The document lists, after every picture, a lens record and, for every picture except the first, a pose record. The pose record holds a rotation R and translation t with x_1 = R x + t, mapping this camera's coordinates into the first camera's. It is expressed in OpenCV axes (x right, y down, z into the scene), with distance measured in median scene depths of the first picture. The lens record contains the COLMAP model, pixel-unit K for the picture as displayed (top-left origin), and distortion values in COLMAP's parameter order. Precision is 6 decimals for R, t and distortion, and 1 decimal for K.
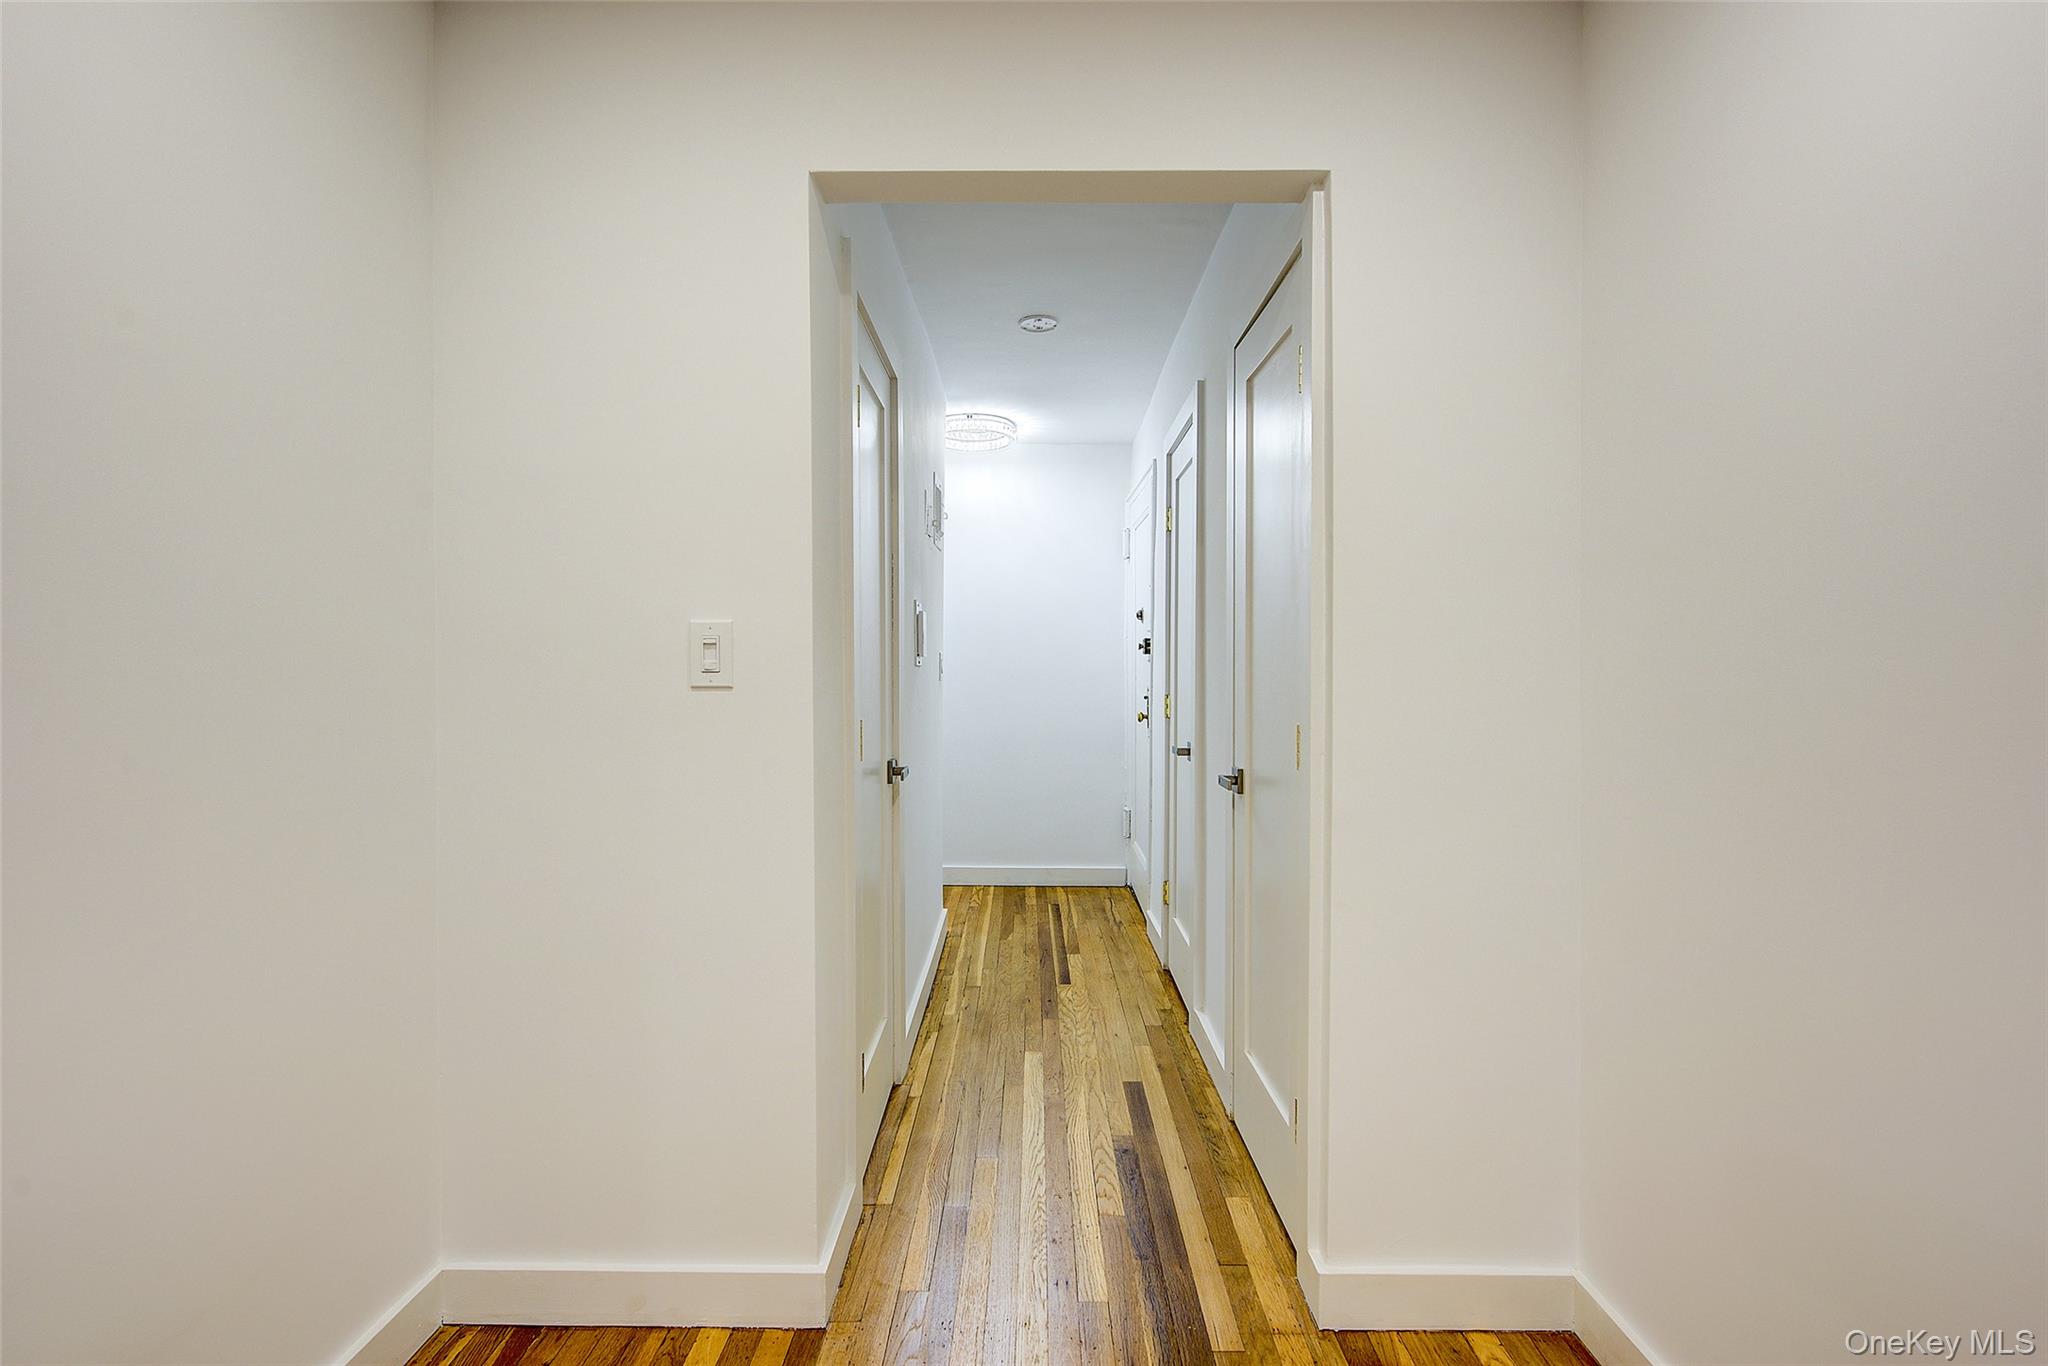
lens RADIAL K [[945.3, 0, 1026.1], [0, 945.3, 680.6], [0, 0, 1]] dist [0.000250, -0.000186]
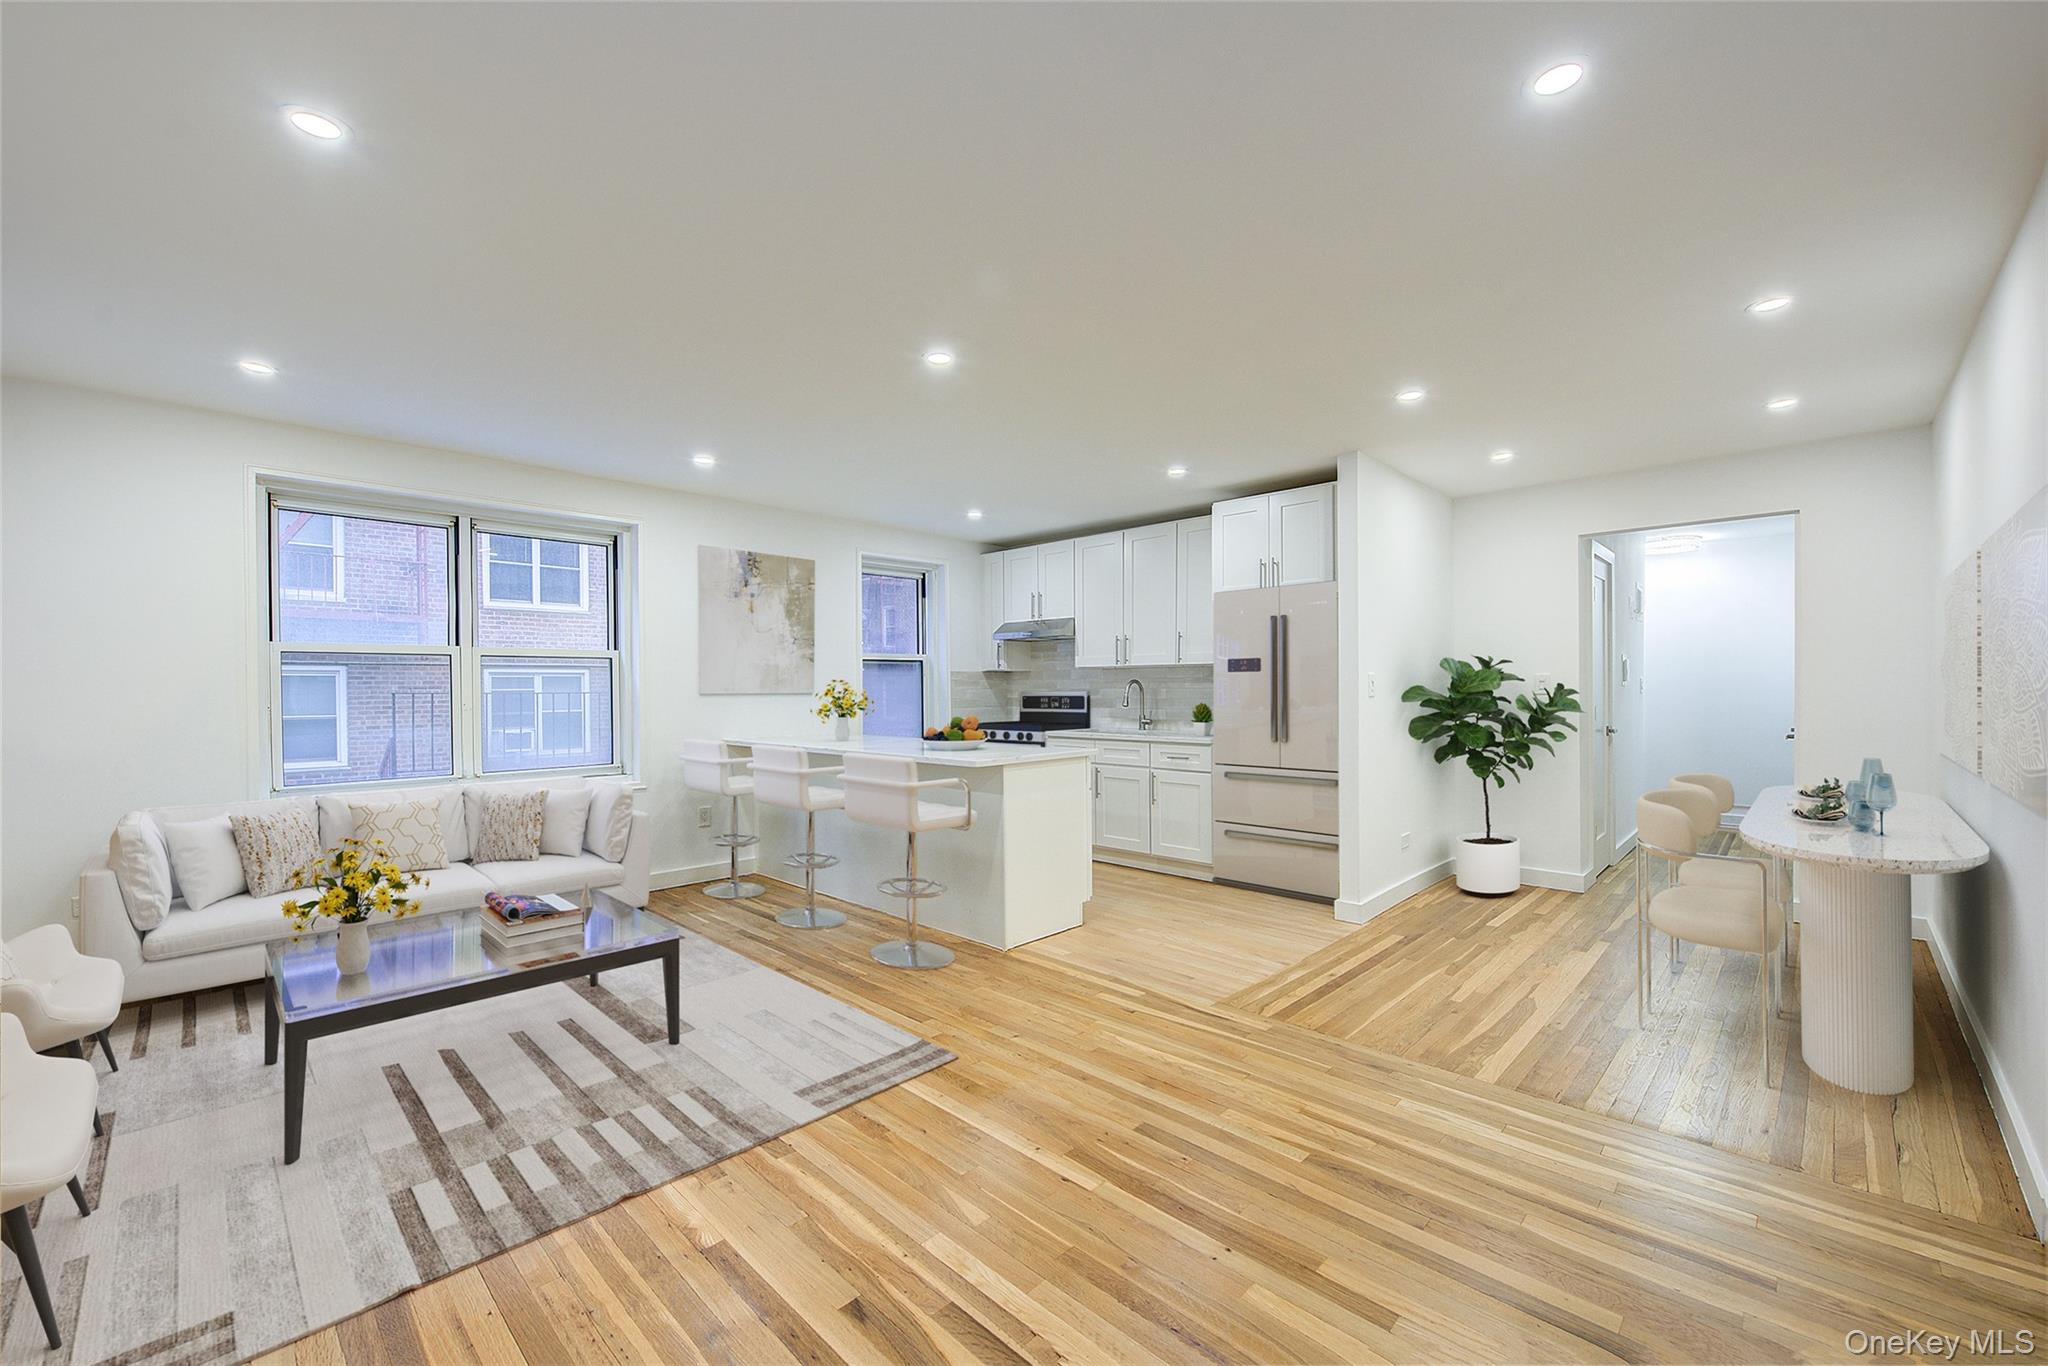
lens RADIAL K [[814.7, 0, 1028.6], [0, 814.7, 684.8], [0, 0, 1]] dist [-0.001120, -0.000541]
pose [[0.724093, 0.001708, -0.689700, 0.151873], [-0.005577, 0.999979, -0.003379, -0.003702], [0.689680, 0.006293, 0.724087, -1.059083]]
